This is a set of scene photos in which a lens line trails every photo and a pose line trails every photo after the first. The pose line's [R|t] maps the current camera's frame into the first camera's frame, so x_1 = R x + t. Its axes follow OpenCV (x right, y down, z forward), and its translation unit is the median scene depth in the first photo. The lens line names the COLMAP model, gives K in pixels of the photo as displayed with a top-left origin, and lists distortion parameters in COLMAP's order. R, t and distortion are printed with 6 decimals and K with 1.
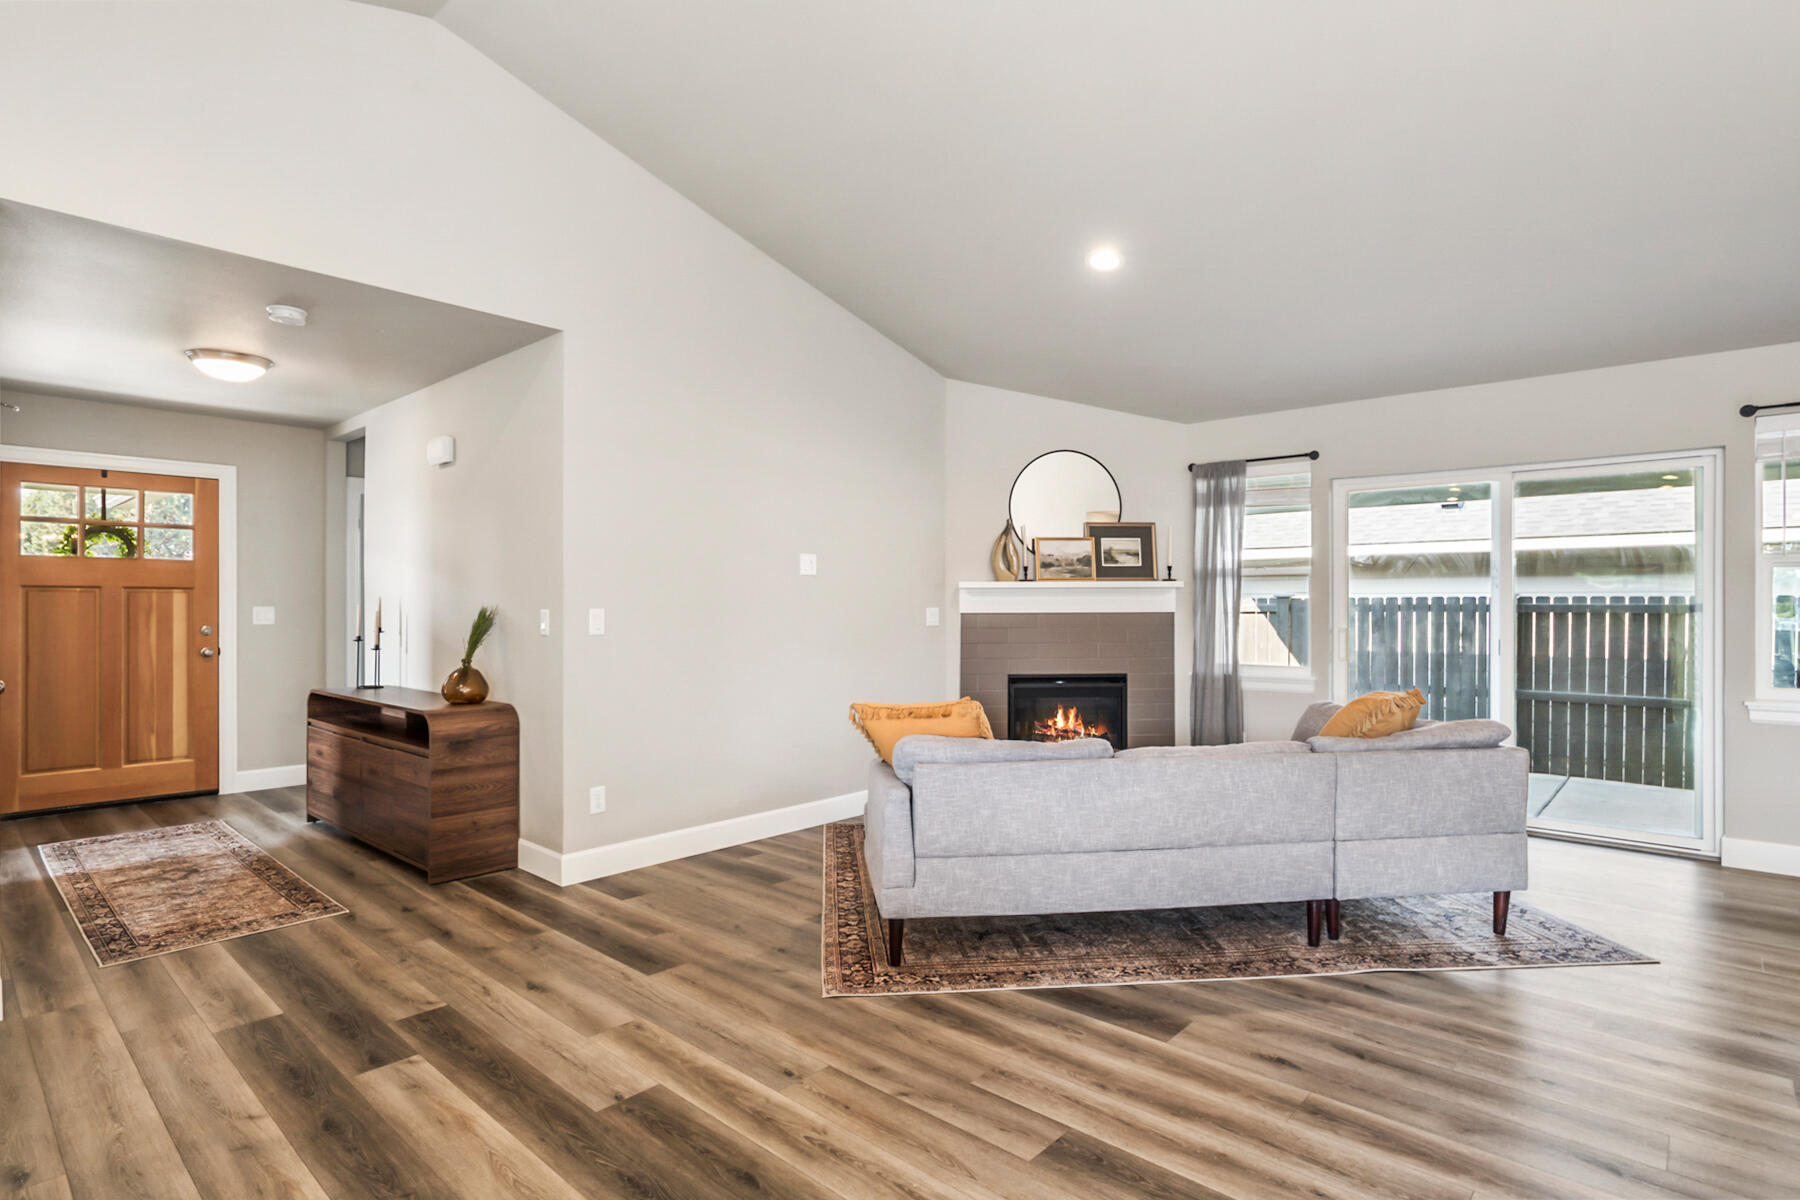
lens RADIAL K [[911.3, 0, 904.8], [0, 911.3, 605.8], [0, 0, 1]] dist [-0.017951, 0.008960]
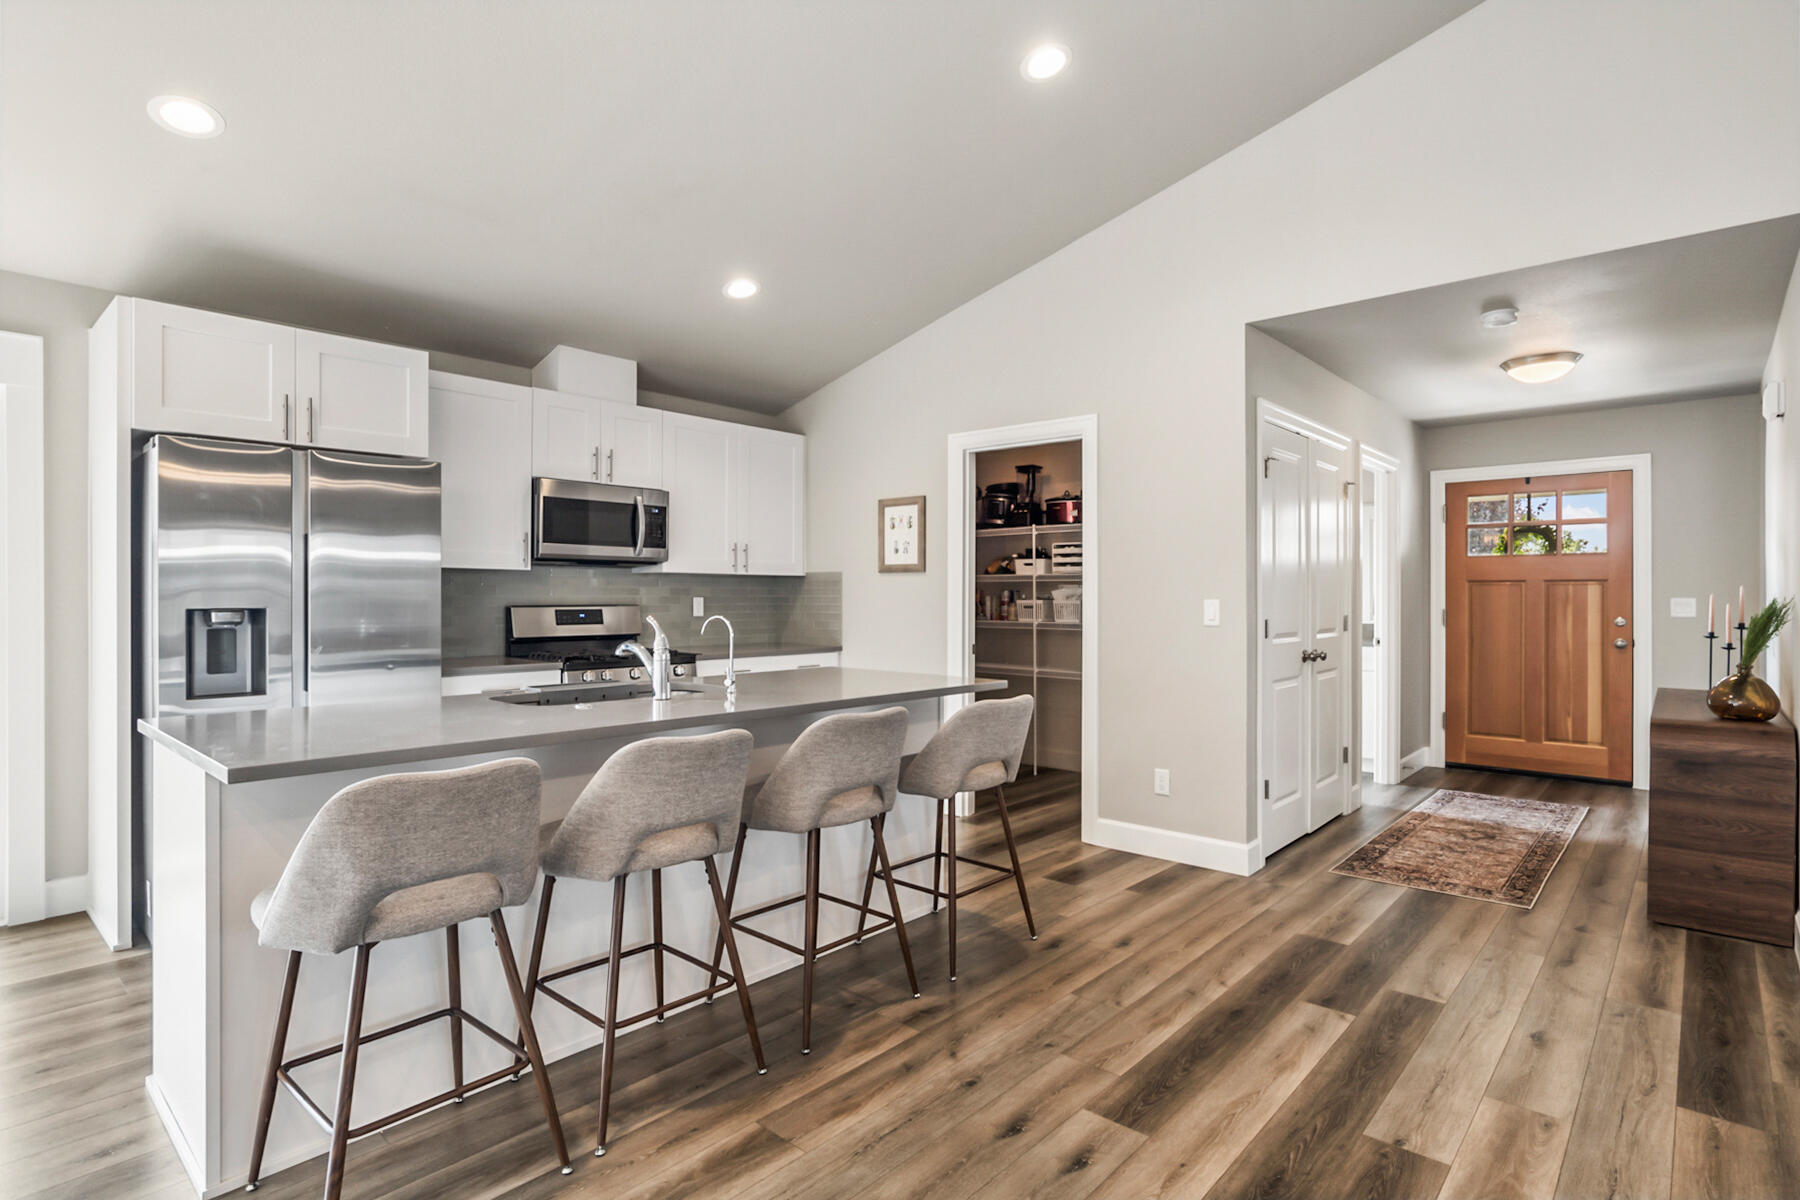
lens RADIAL K [[911.3, 0, 904.3], [0, 911.3, 595.2], [0, 0, 1]] dist [-0.017951, 0.008960]
pose [[0.010286, -0.001636, -0.999946, 0.323228], [-0.000835, 0.999998, -0.001645, 0.000069], [0.999947, 0.000852, 0.010285, 0.277814]]
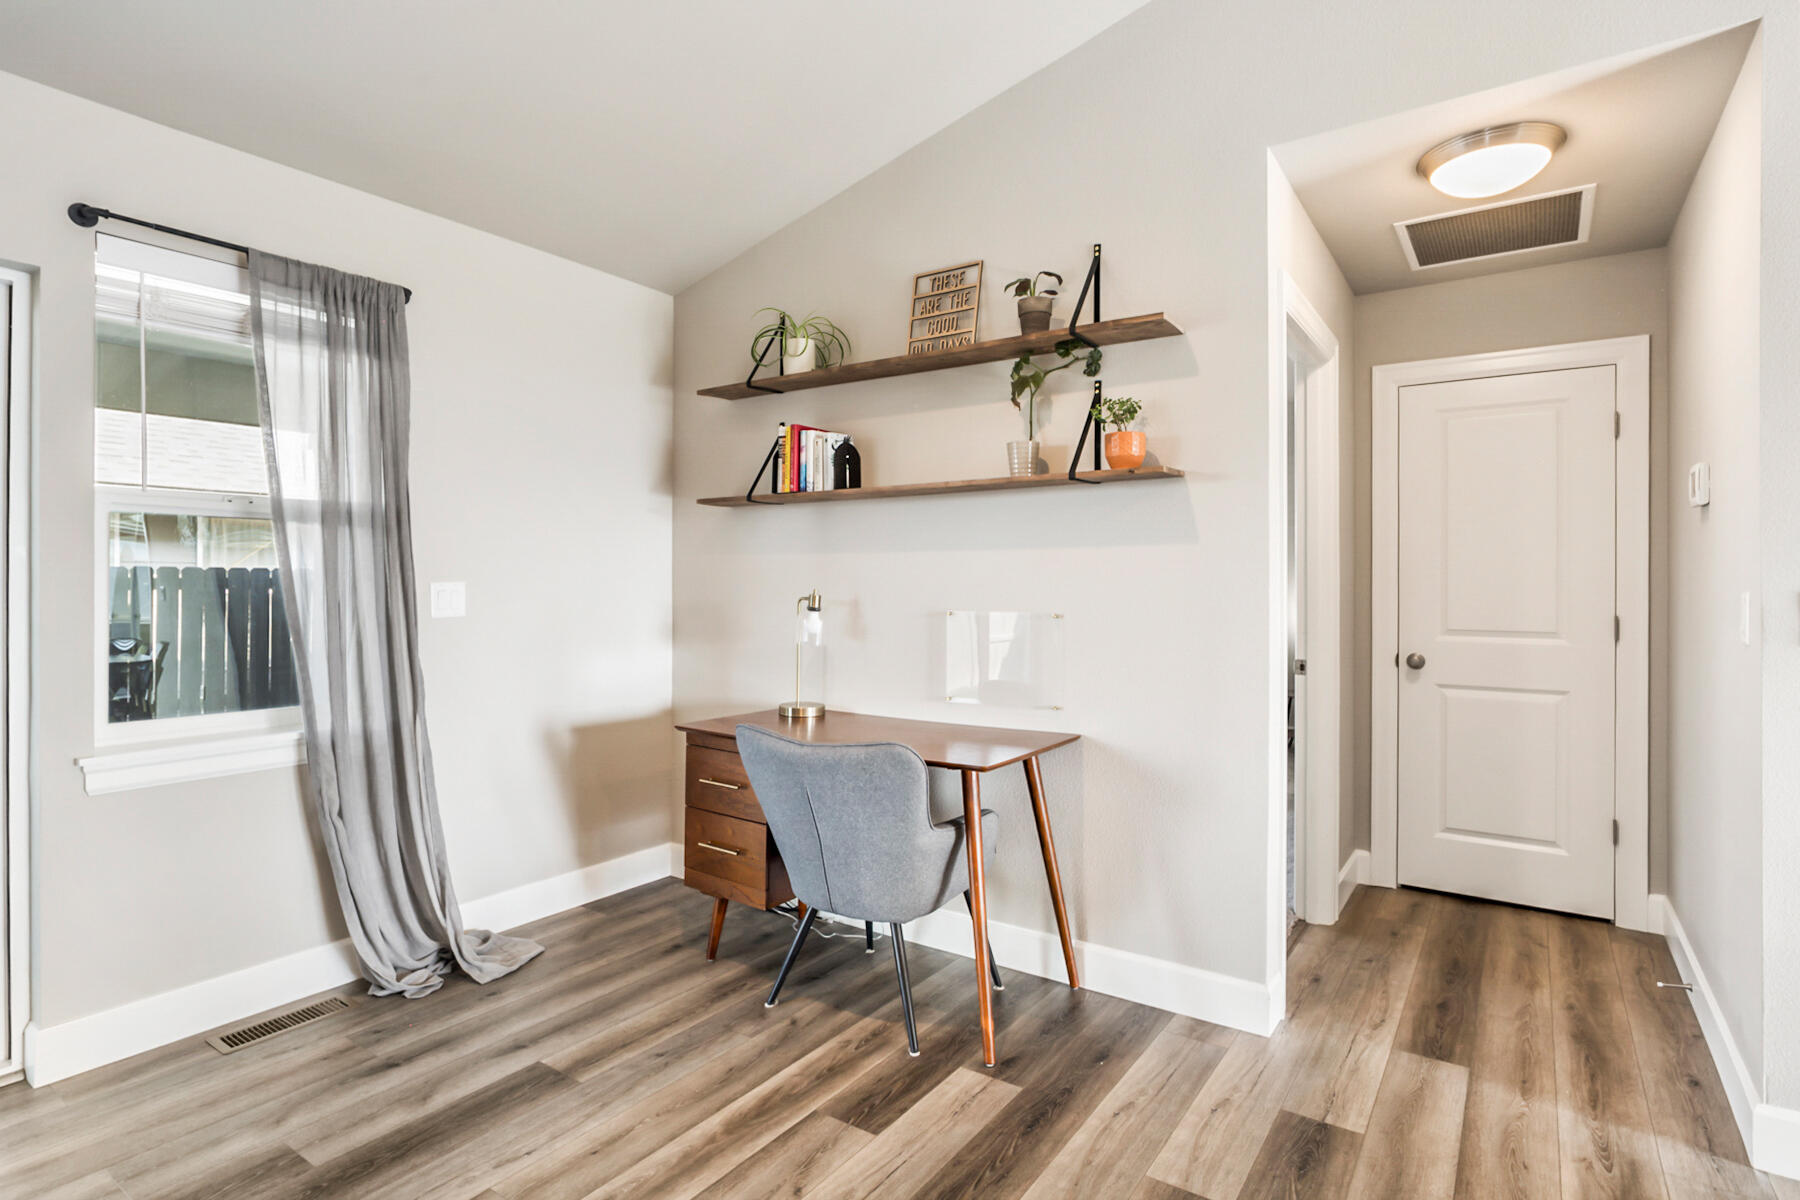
lens RADIAL K [[911.3, 0, 891.6], [0, 911.3, 582.9], [0, 0, 1]] dist [-0.017951, 0.008960]
pose [[-0.120485, -0.000841, 0.992715, 0.356905], [-0.002356, 0.999997, 0.000561, 0.000940], [-0.992712, -0.002271, -0.120487, 0.610579]]
